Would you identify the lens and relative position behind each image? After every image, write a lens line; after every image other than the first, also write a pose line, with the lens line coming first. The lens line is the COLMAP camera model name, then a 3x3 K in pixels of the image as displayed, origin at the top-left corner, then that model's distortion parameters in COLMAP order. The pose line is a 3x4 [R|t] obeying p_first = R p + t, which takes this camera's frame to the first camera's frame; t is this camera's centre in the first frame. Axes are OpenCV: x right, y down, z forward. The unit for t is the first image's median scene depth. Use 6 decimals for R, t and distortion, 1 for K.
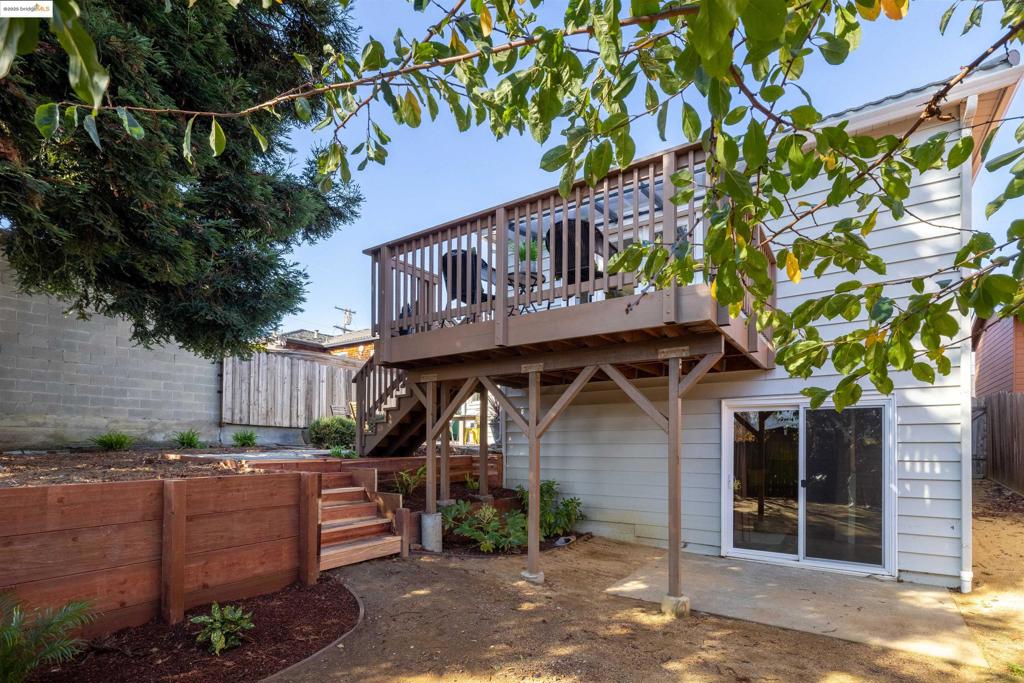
lens RADIAL K [[468.5, 0, 511.1], [0, 468.5, 349.3], [0, 0, 1]] dist [0.002166, 0.000646]
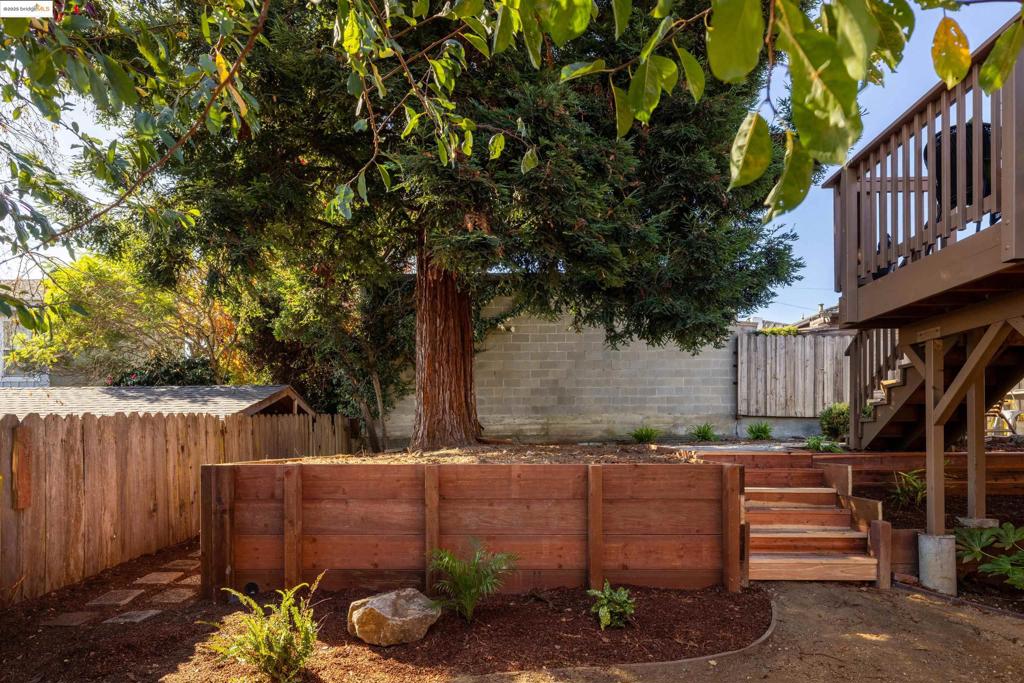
lens RADIAL K [[537.7, 0, 512.0], [0, 537.7, 341.5], [0, 0, 1]] dist [-0.005463, -0.000560]
pose [[0.558779, -0.149083, -0.815807, 0.153952], [0.165726, 0.983941, -0.066295, 0.029817], [0.812589, -0.098156, 0.574512, 0.096793]]
